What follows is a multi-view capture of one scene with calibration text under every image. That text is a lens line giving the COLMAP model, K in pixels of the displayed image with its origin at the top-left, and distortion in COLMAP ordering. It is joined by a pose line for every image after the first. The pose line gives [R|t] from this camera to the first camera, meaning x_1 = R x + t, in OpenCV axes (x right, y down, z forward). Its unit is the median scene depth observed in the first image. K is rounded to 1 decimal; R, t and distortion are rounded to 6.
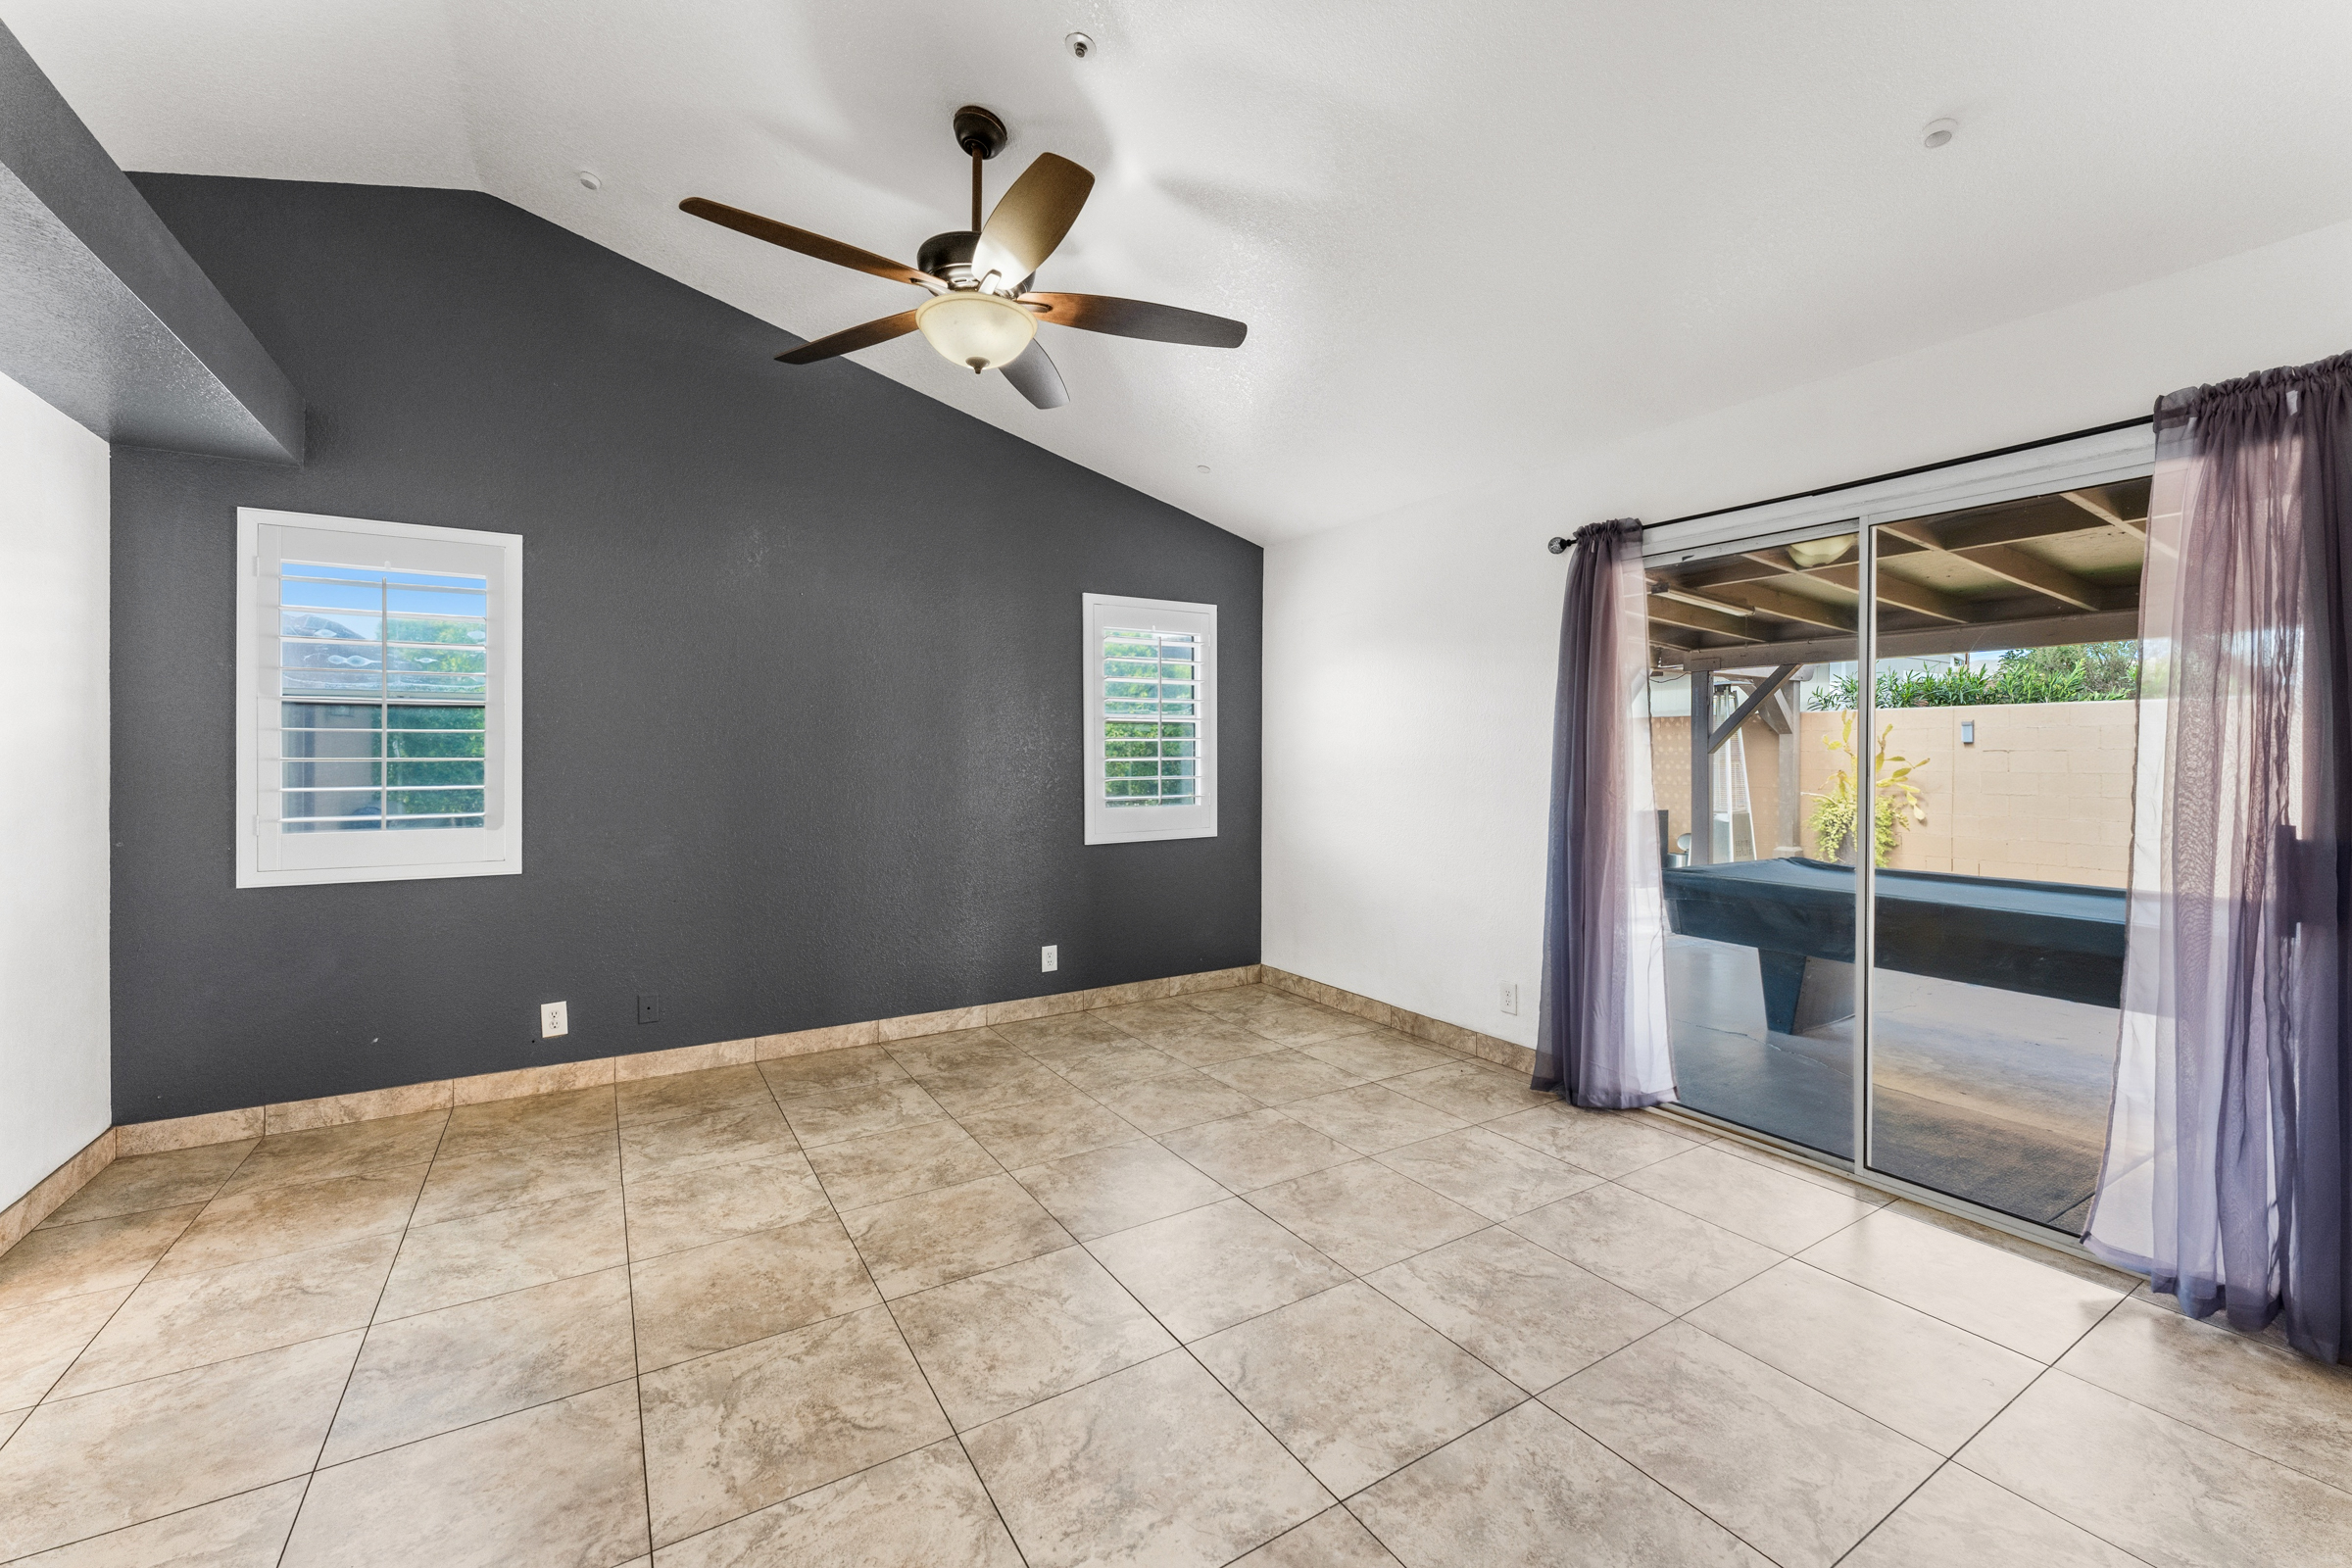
lens RADIAL K [[946.7, 0, 1166.9], [0, 946.7, 769.2], [0, 0, 1]] dist [0.001161, -0.000624]
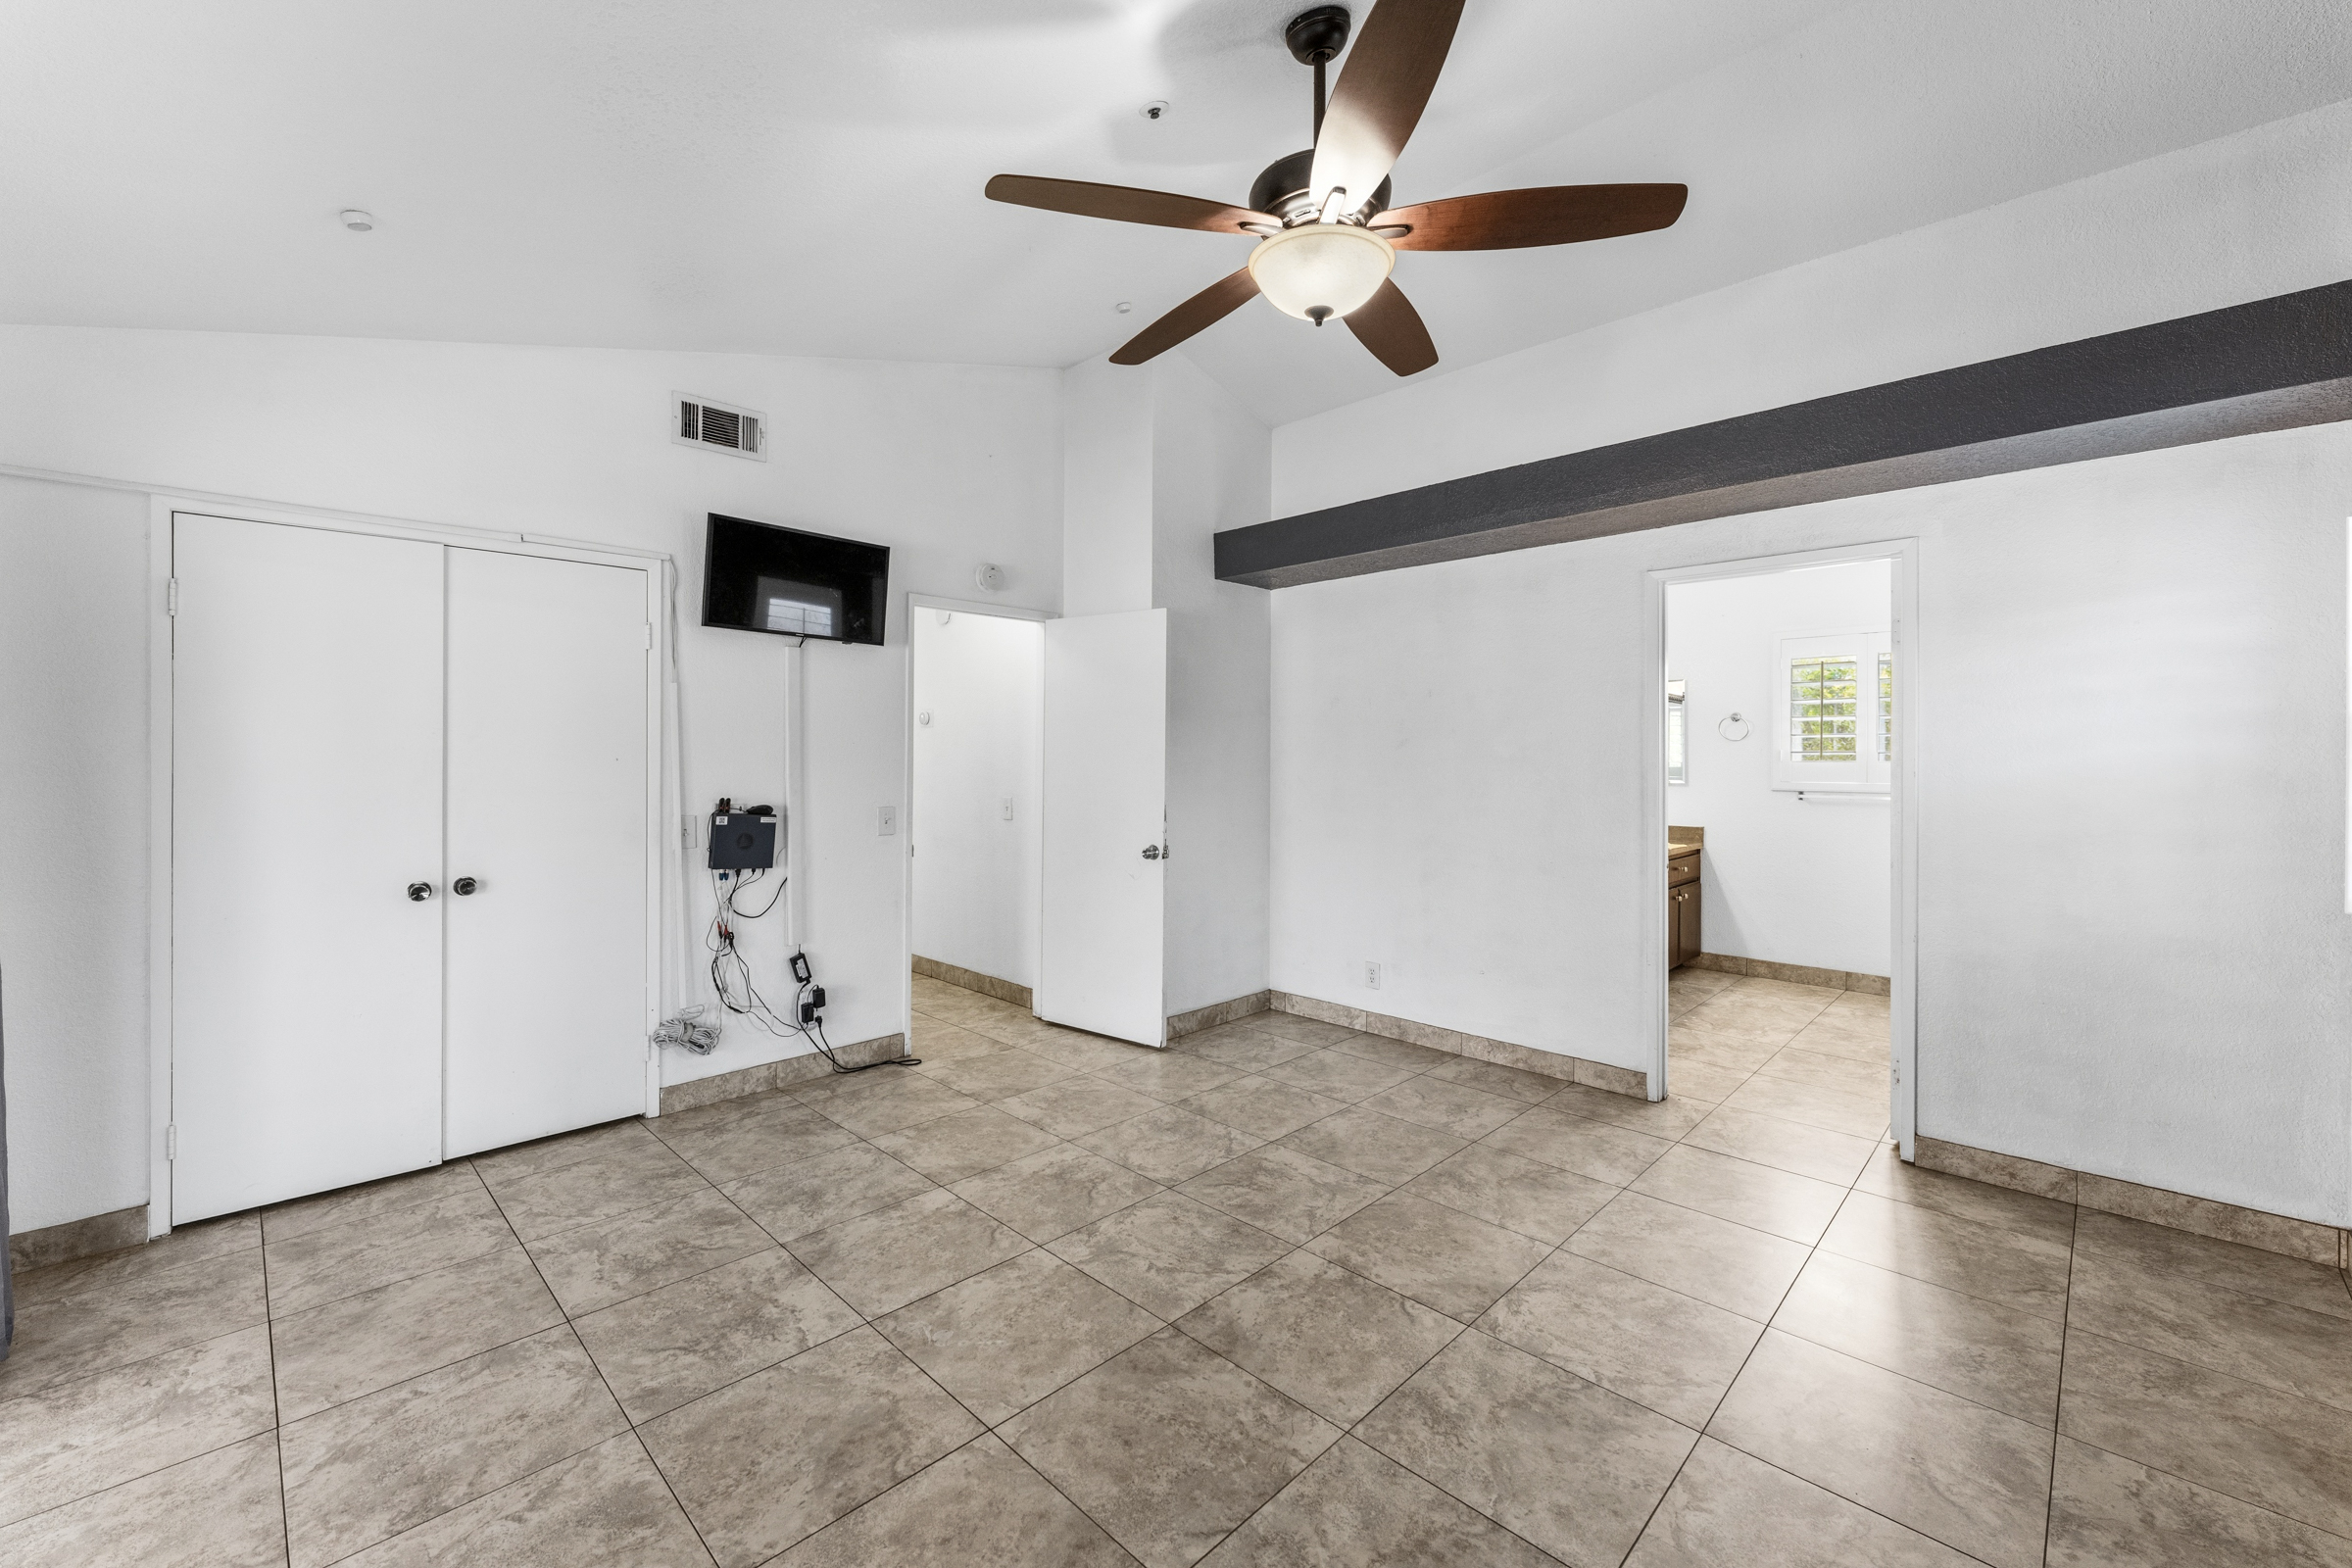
lens RADIAL K [[946.7, 0, 1162.8], [0, 946.7, 762.0], [0, 0, 1]] dist [0.001161, -0.000624]
pose [[-0.973405, -0.002675, -0.229076, 0.106603], [-0.007496, 0.999768, 0.020180, -0.048472], [0.228969, 0.021361, -0.973199, 1.614661]]
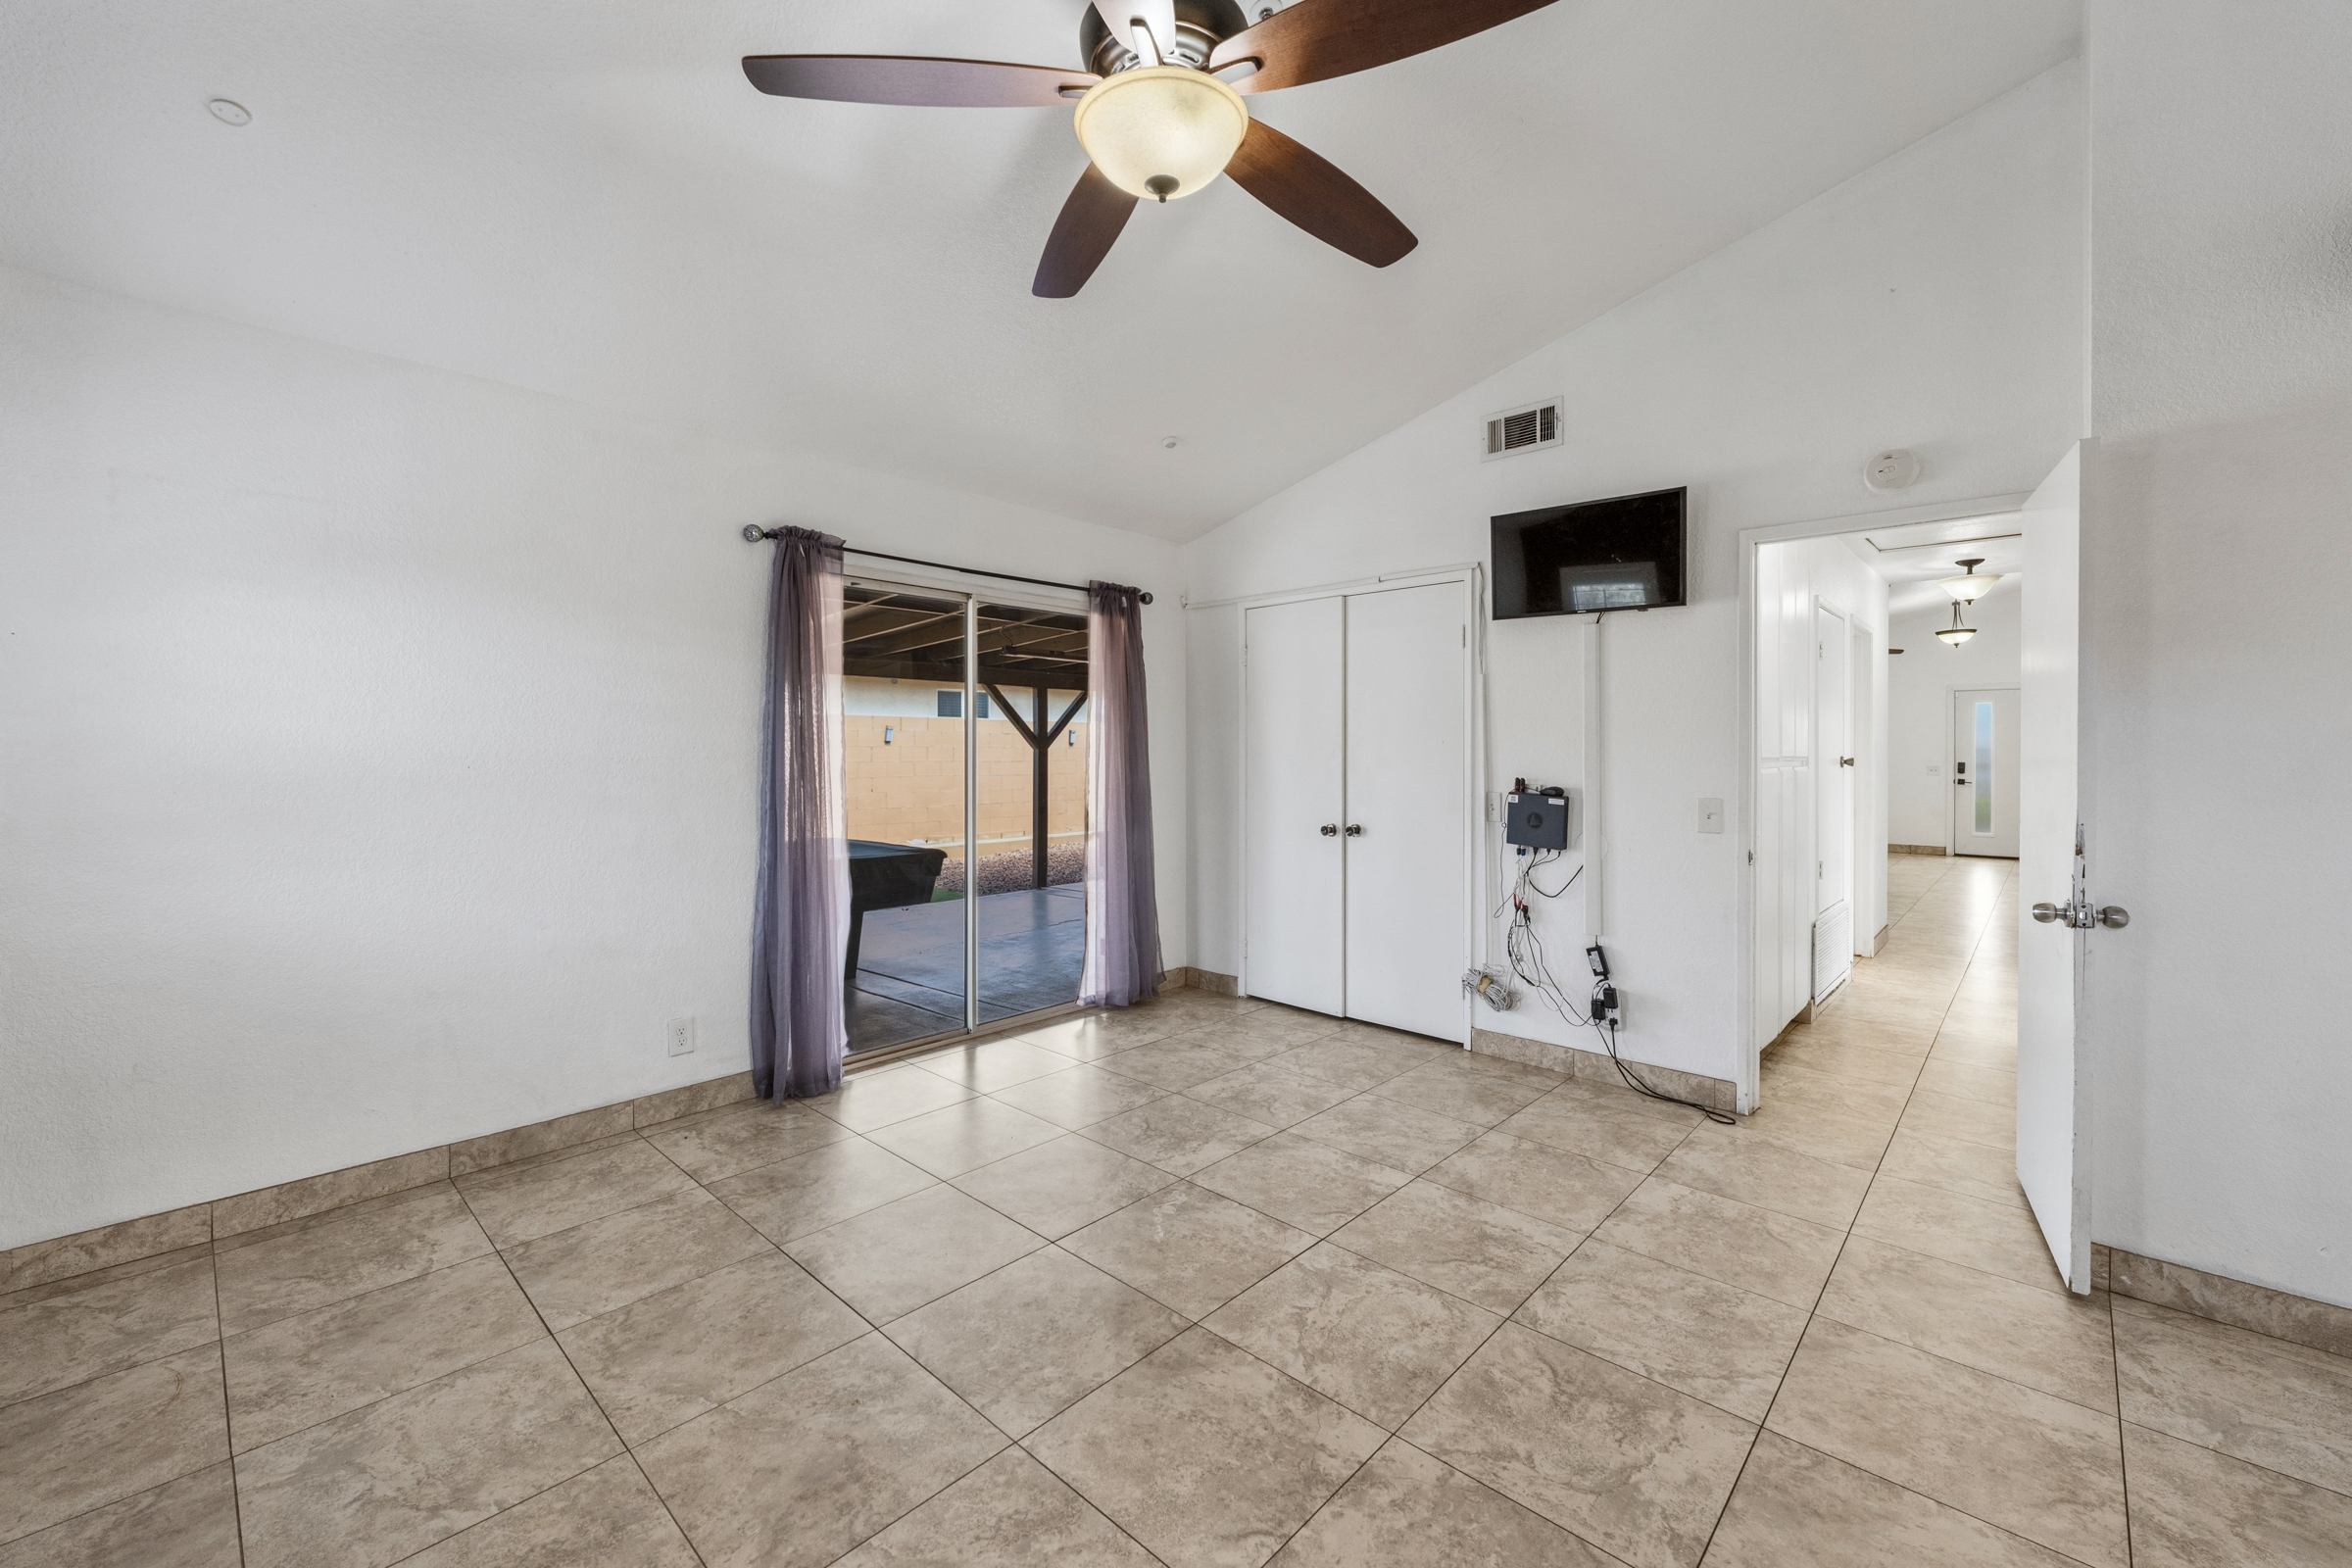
lens RADIAL K [[946.7, 0, 1183.4], [0, 946.7, 758.9], [0, 0, 1]] dist [0.001161, -0.000624]
pose [[-0.269116, -0.011277, 0.963042, -0.789825], [0.011880, 0.999817, 0.015027, -0.023204], [-0.963035, 0.015485, -0.268932, 1.066167]]
